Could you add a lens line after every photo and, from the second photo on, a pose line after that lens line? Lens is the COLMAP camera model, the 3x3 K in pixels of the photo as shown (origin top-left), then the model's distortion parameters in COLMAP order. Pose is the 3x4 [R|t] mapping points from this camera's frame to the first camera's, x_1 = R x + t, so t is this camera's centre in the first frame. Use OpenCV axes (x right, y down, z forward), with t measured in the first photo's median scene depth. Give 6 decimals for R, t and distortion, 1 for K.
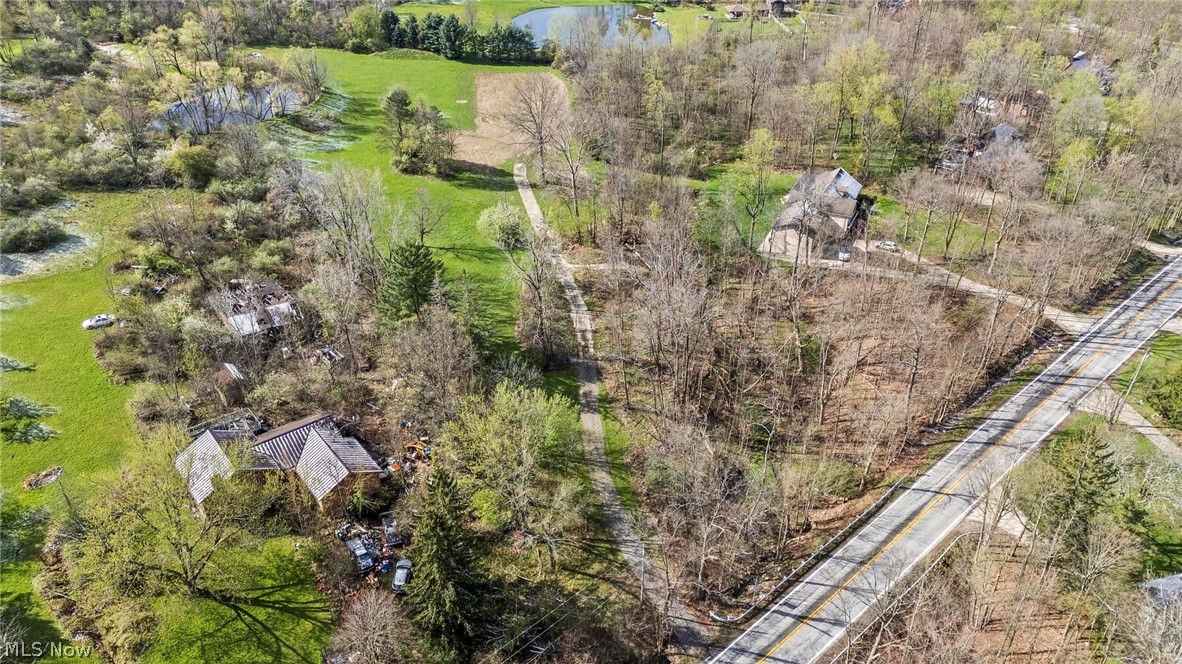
lens RADIAL K [[861.5, 0, 591.0], [0, 861.5, 332.0], [0, 0, 1]] dist [0.080996, -0.069495]
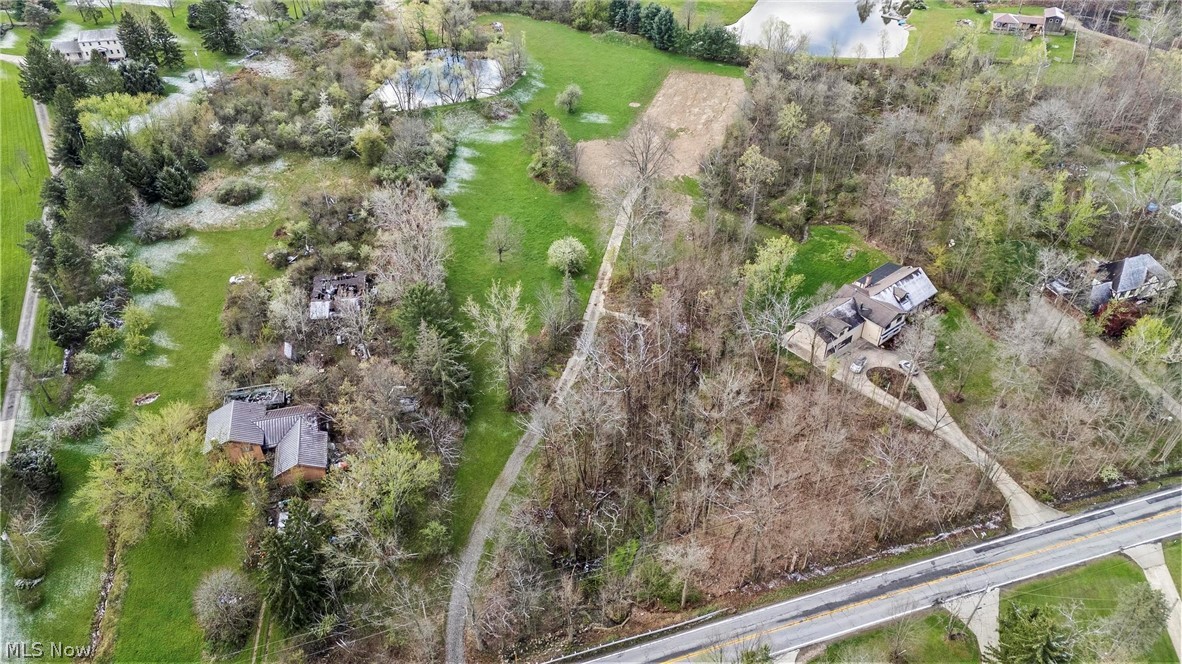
lens RADIAL K [[861.5, 0, 591.0], [0, 861.5, 332.0], [0, 0, 1]] dist [0.080996, -0.069495]
pose [[0.903899, 0.258062, -0.341131, 0.328249], [-0.214360, 0.963423, 0.160829, -0.212153], [0.370157, -0.072248, 0.926155, -0.045830]]
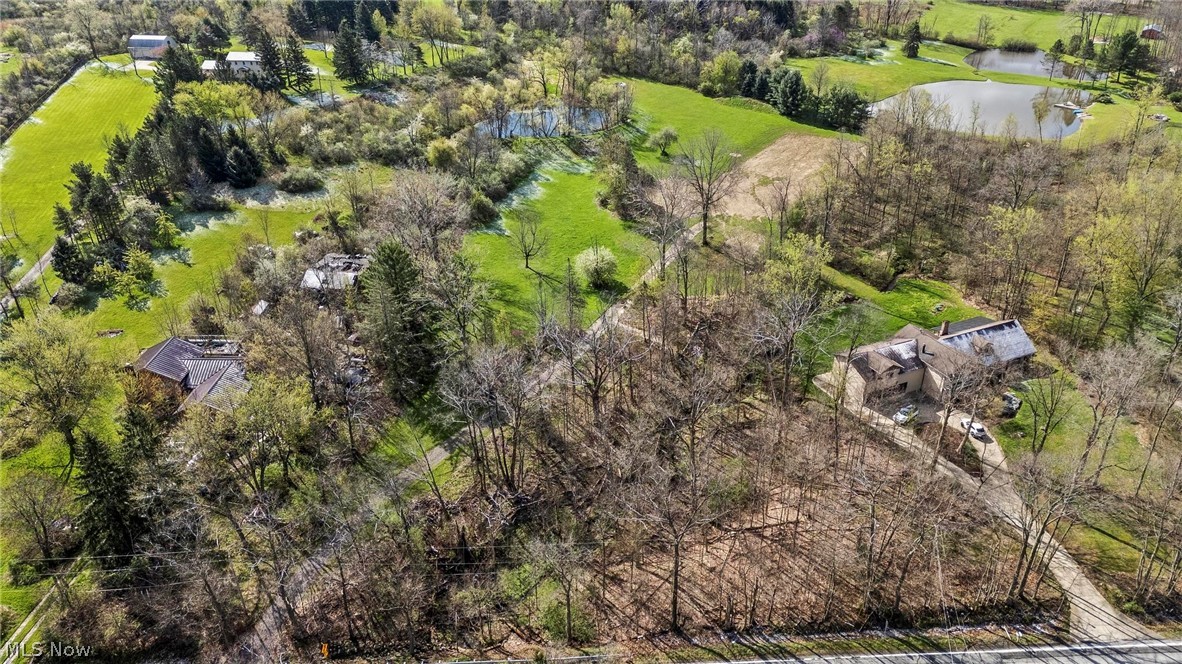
lens RADIAL K [[861.5, 0, 591.0], [0, 861.5, 332.0], [0, 0, 1]] dist [0.080996, -0.069495]
pose [[0.764141, 0.304466, -0.568673, 0.474778], [-0.331621, 0.941596, 0.058519, -0.107708], [0.553278, 0.143867, 0.820479, 0.176638]]
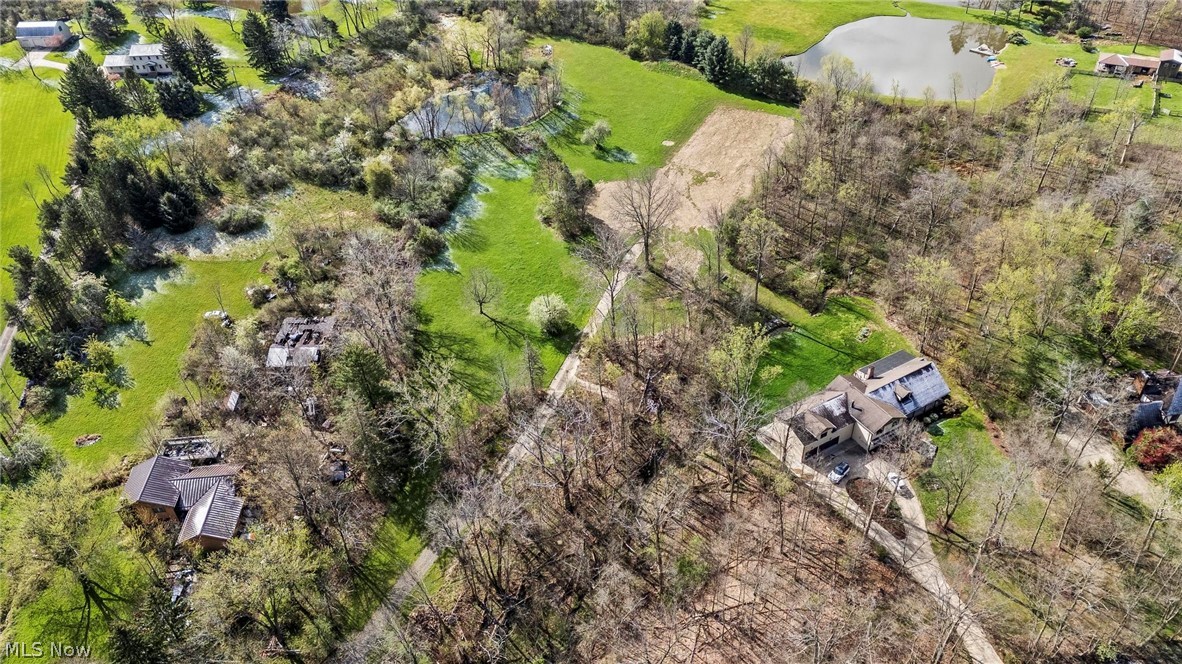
lens RADIAL K [[861.5, 0, 591.0], [0, 861.5, 332.0], [0, 0, 1]] dist [0.080996, -0.069495]
pose [[0.827313, 0.327444, -0.456436, 0.419100], [-0.264416, 0.943891, 0.197873, -0.319378], [0.495619, -0.043014, 0.867474, 0.103610]]
